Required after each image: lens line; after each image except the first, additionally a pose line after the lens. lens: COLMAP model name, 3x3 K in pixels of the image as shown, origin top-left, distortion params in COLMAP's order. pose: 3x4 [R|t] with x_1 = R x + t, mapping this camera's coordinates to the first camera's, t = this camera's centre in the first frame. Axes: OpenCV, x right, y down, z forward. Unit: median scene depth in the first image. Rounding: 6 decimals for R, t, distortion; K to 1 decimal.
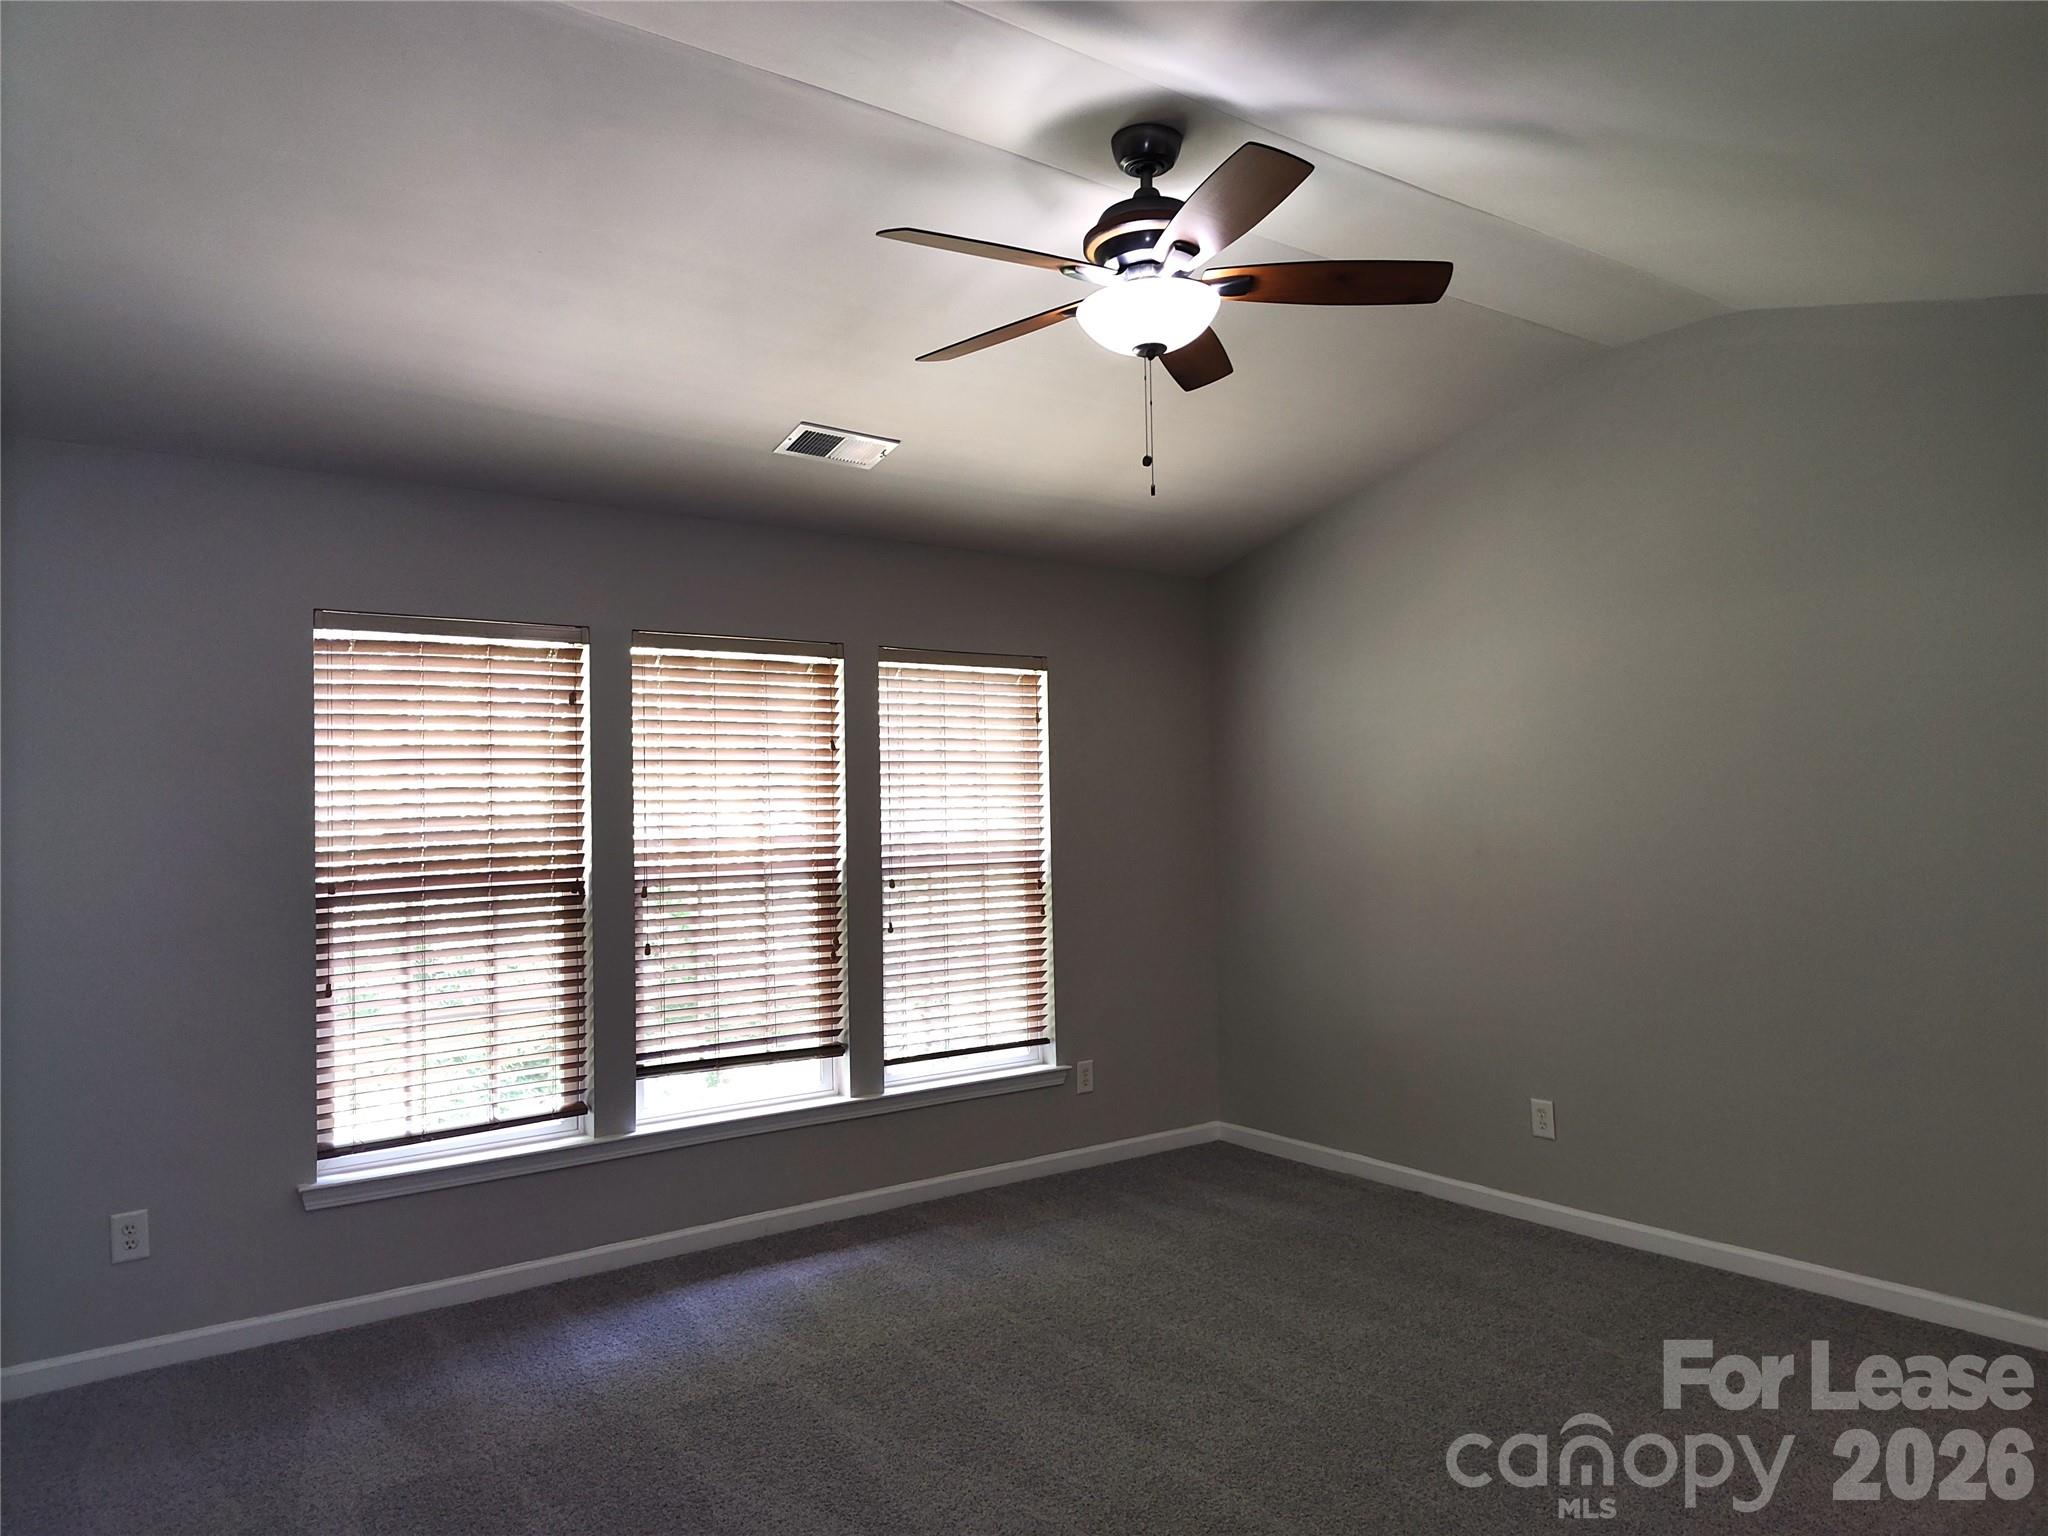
lens RADIAL K [[1392.5, 0, 1035.2], [0, 1392.5, 755.1], [0, 0, 1]] dist [0.035627, -0.040177]
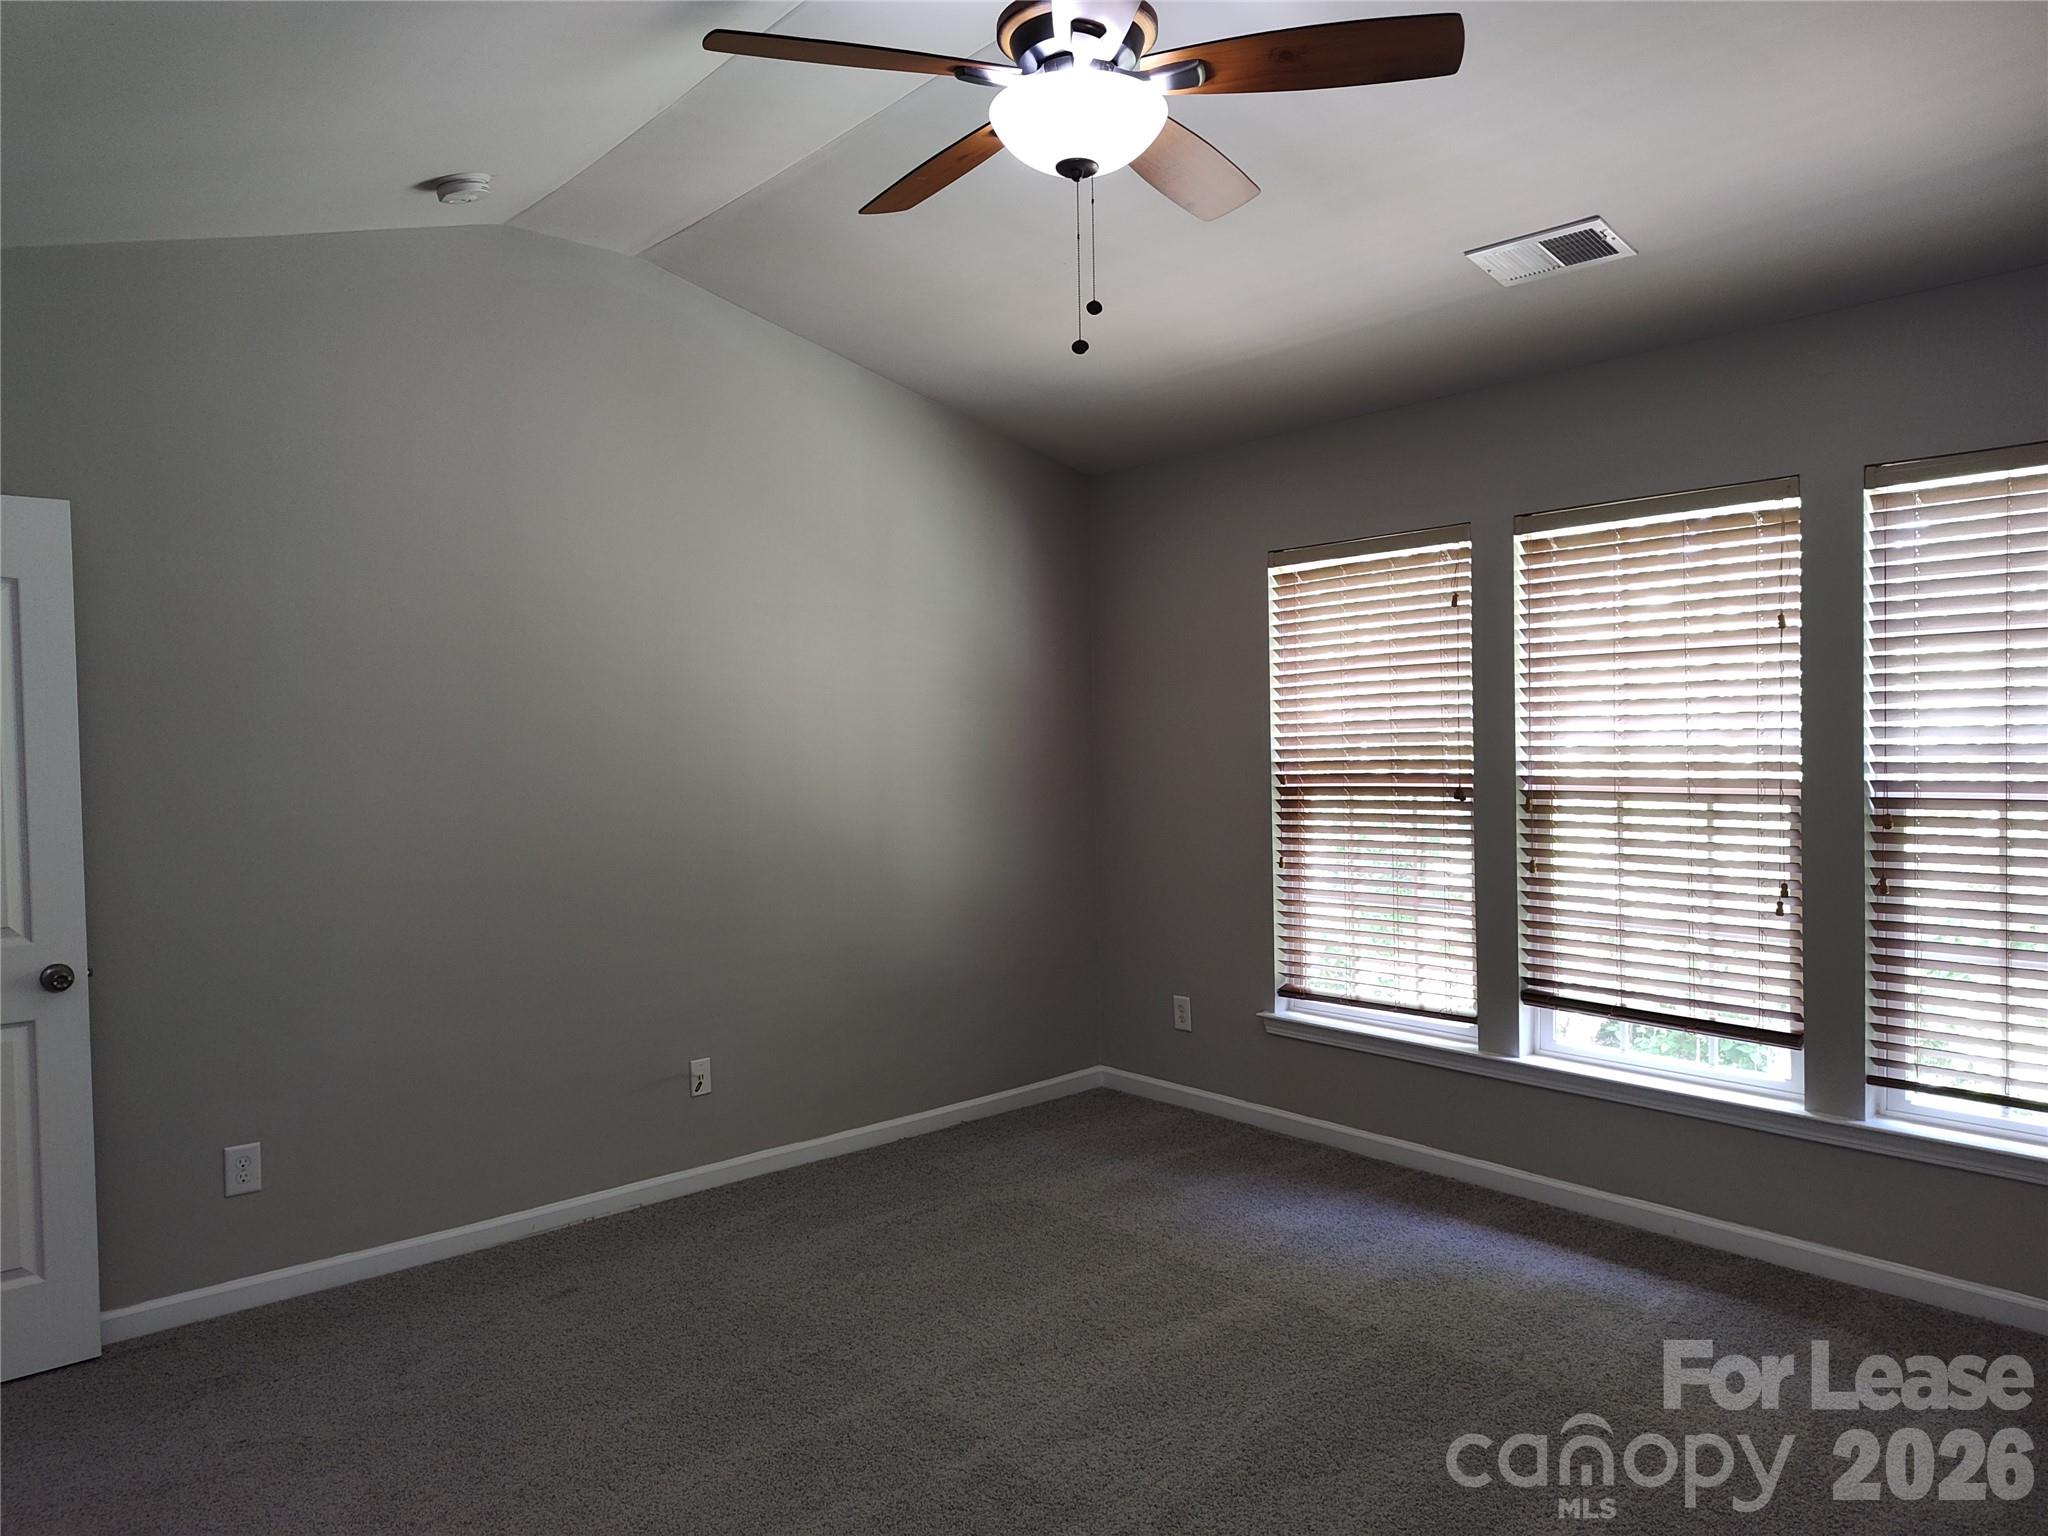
lens RADIAL K [[1392.5, 0, 1021.0], [0, 1392.5, 775.2], [0, 0, 1]] dist [0.035627, -0.040177]
pose [[0.063995, 0.028865, -0.997533, 0.560161], [0.031321, 0.999031, 0.030917, 0.037485], [0.997459, -0.033223, 0.063029, 0.555628]]
